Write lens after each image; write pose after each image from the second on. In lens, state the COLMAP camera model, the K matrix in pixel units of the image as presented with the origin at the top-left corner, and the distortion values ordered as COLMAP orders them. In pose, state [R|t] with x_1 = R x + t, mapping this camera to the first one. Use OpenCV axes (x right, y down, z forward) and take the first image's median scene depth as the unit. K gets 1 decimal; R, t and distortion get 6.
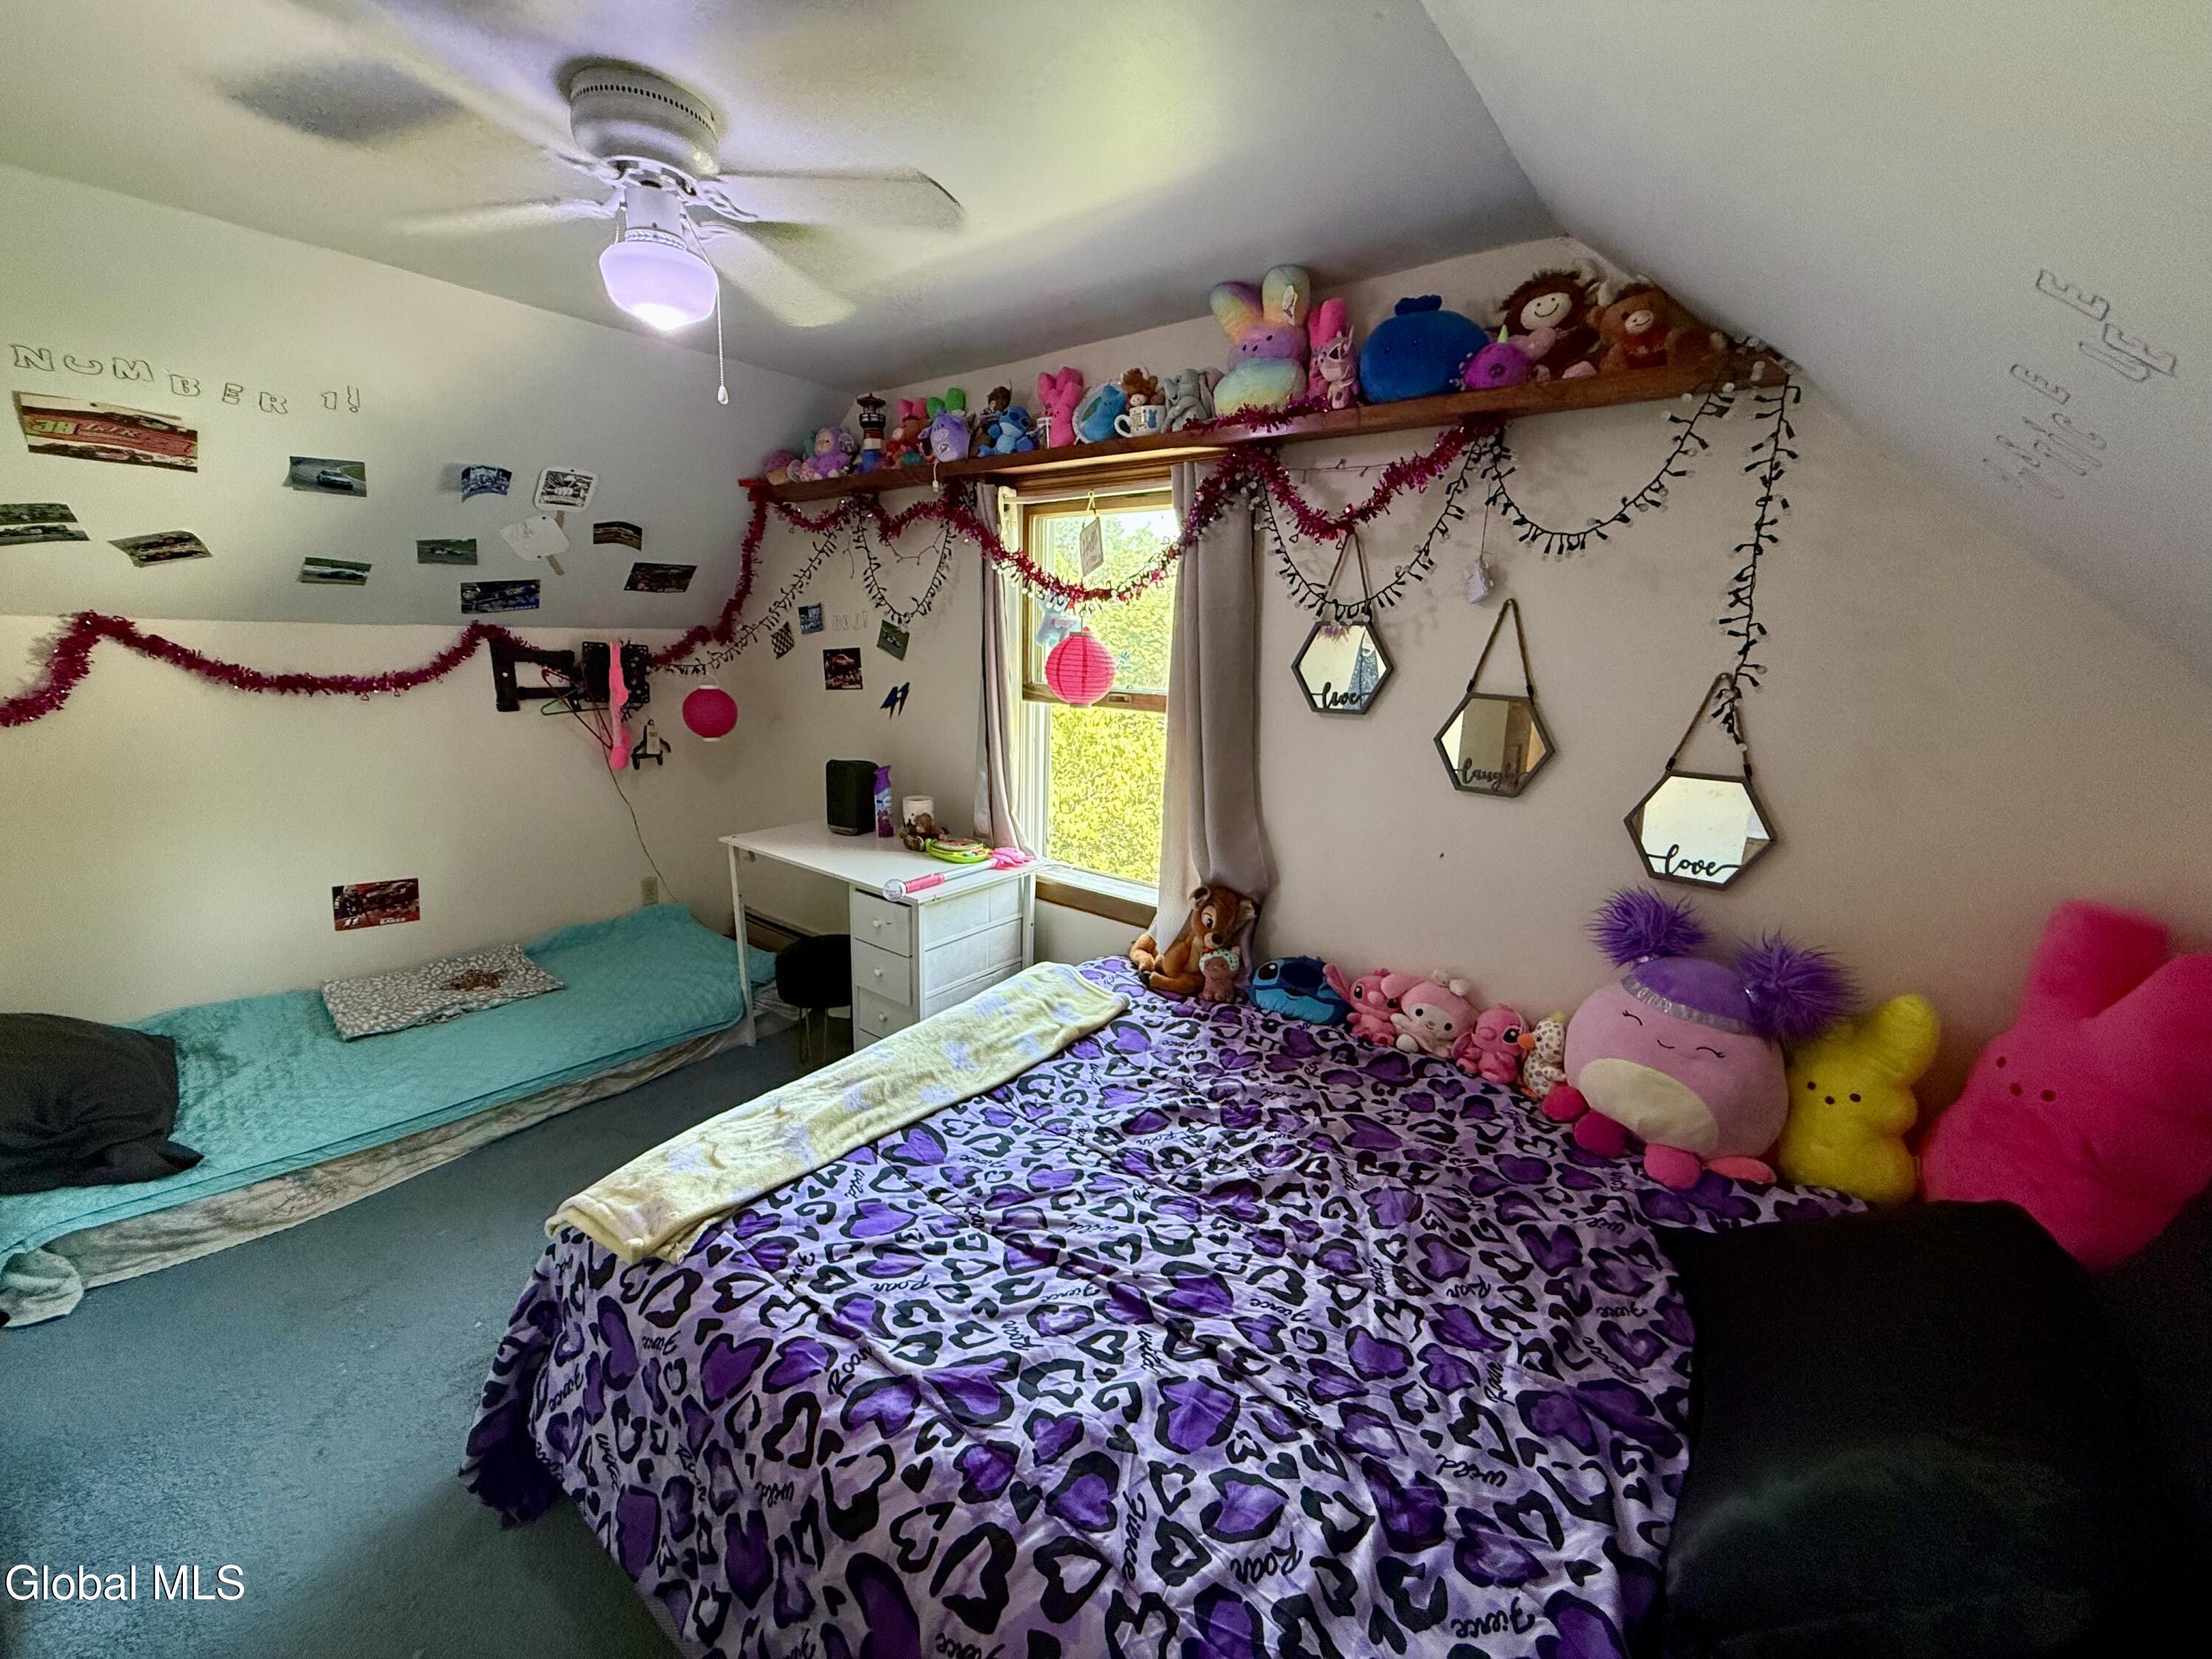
lens RADIAL K [[879.8, 0, 1101.2], [0, 879.8, 826.7], [0, 0, 1]] dist [0.000205, -0.000069]
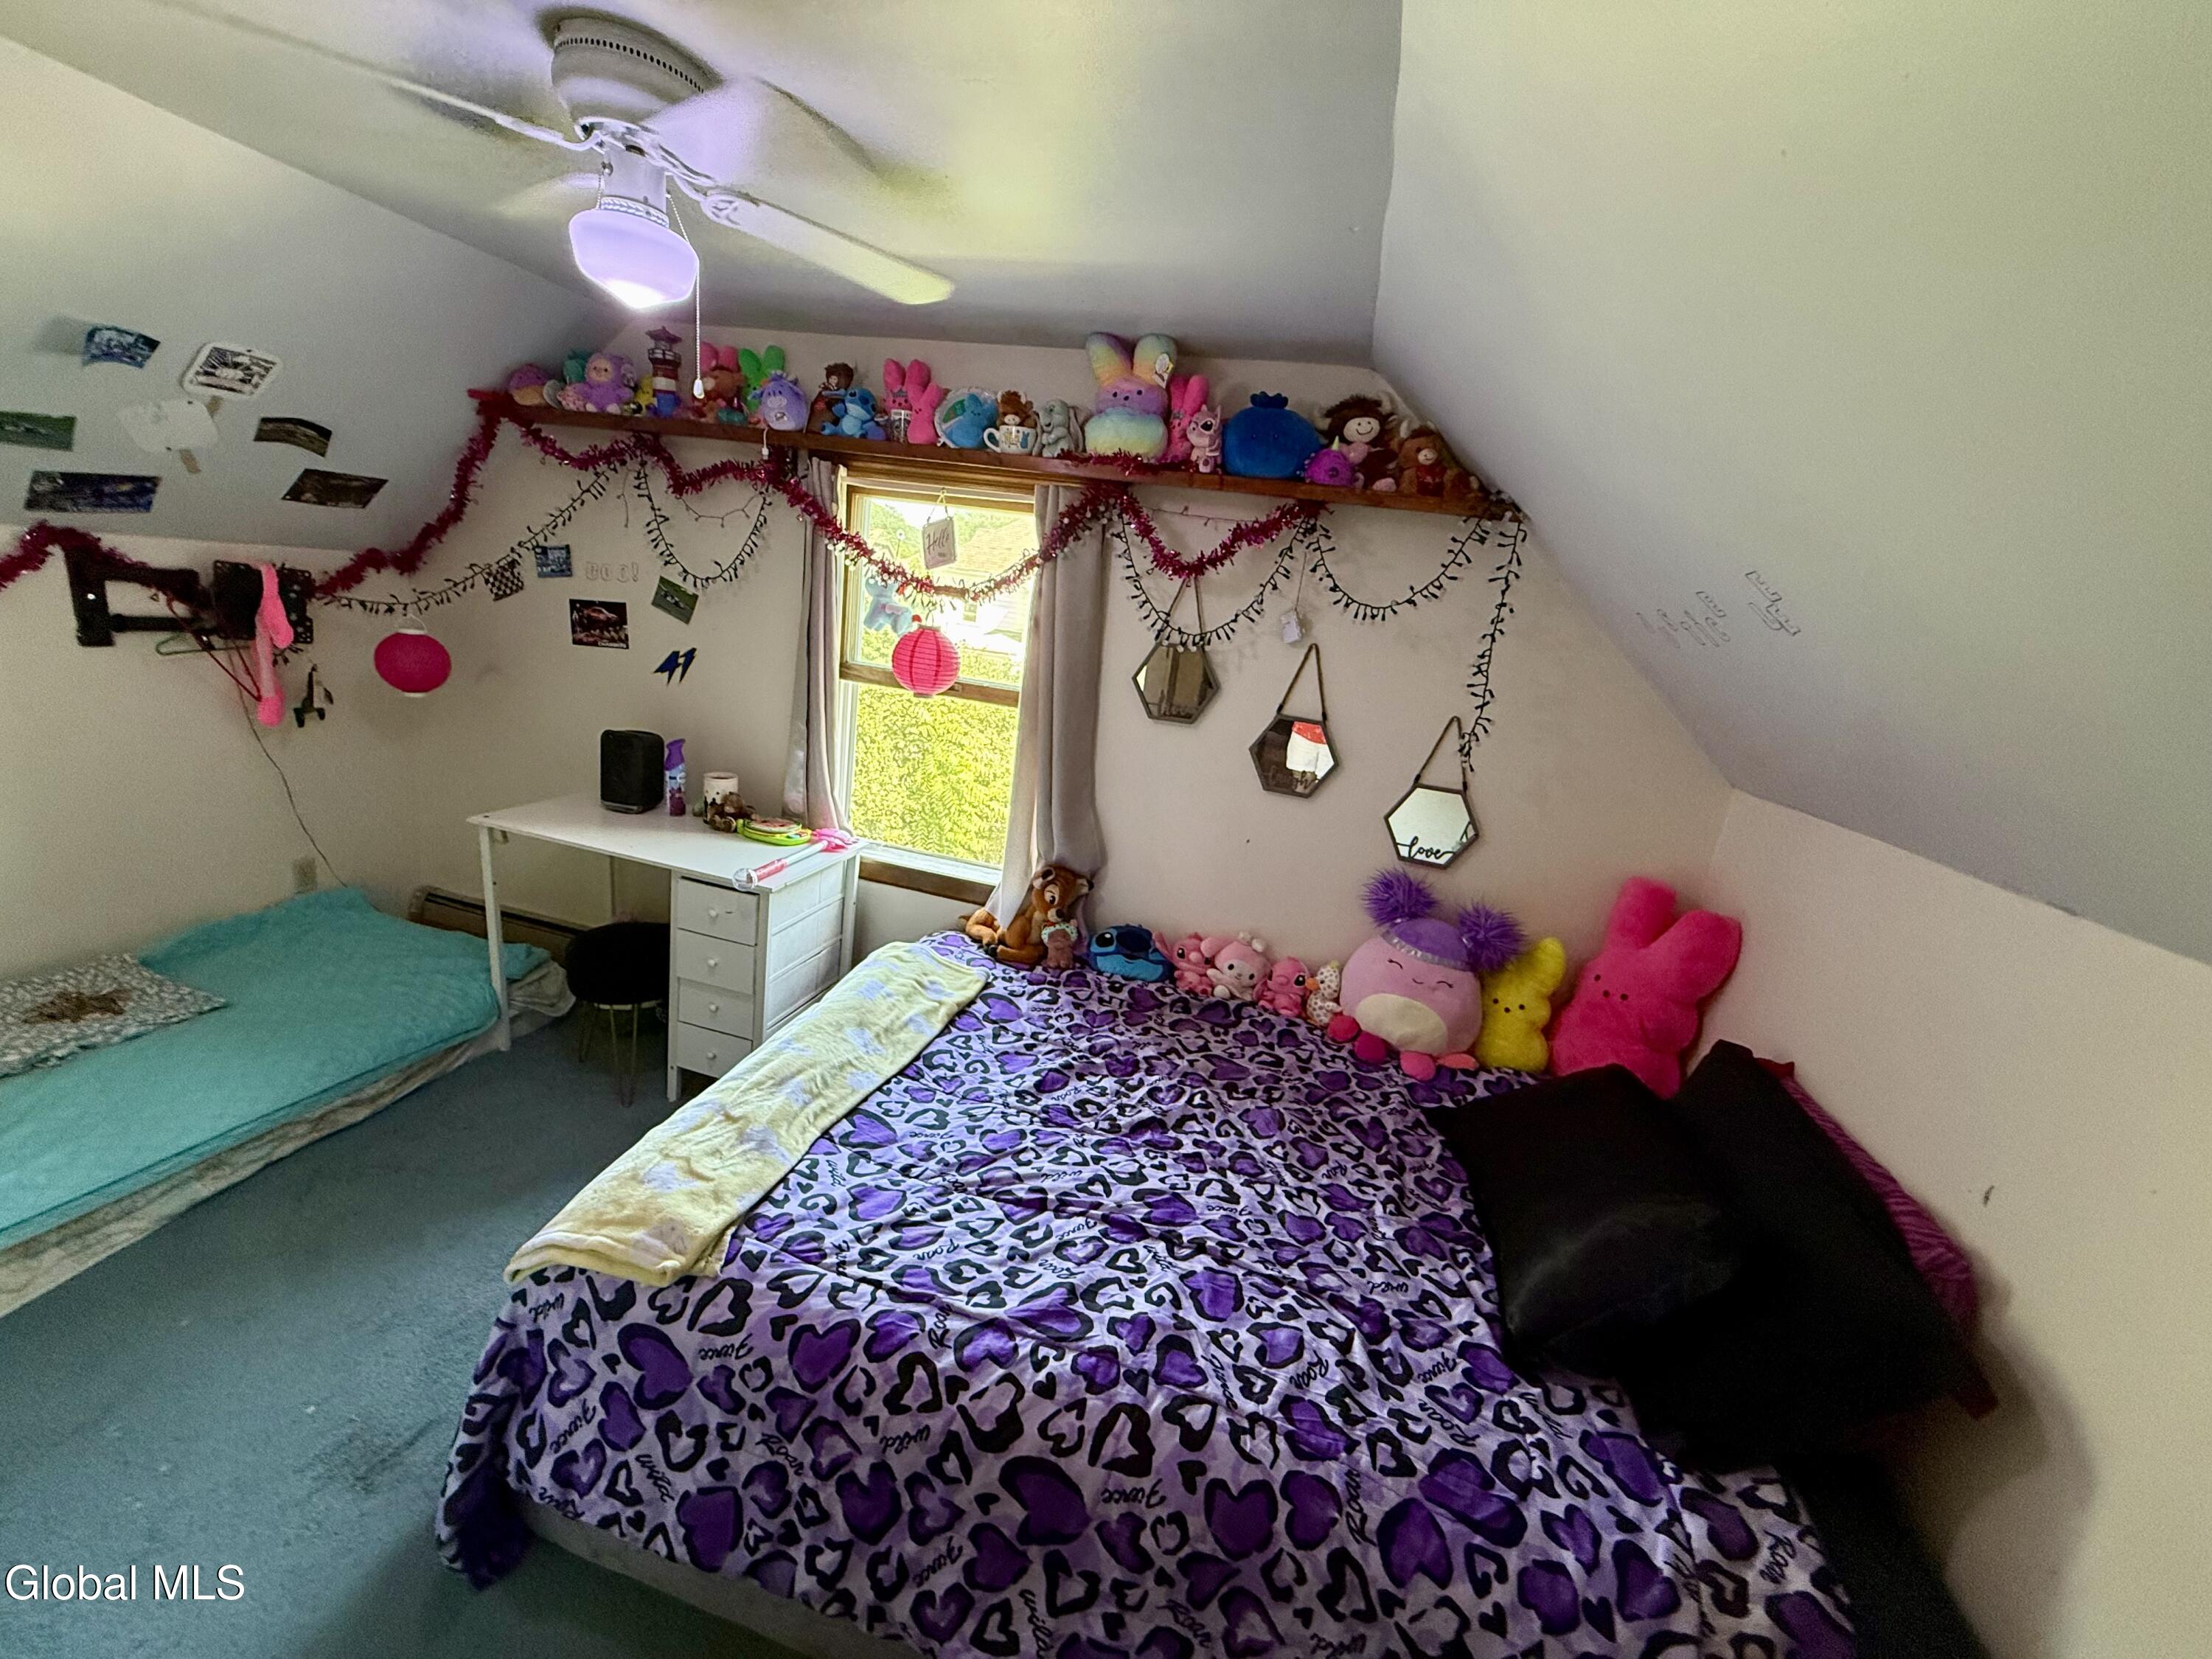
lens RADIAL K [[879.8, 0, 1101.2], [0, 879.8, 826.7], [0, 0, 1]] dist [0.000205, -0.000069]
pose [[0.915068, -0.009705, 0.403183, -0.373922], [-0.017585, 0.997800, 0.063928, -0.078243], [-0.402916, -0.065589, 0.912884, -0.066082]]
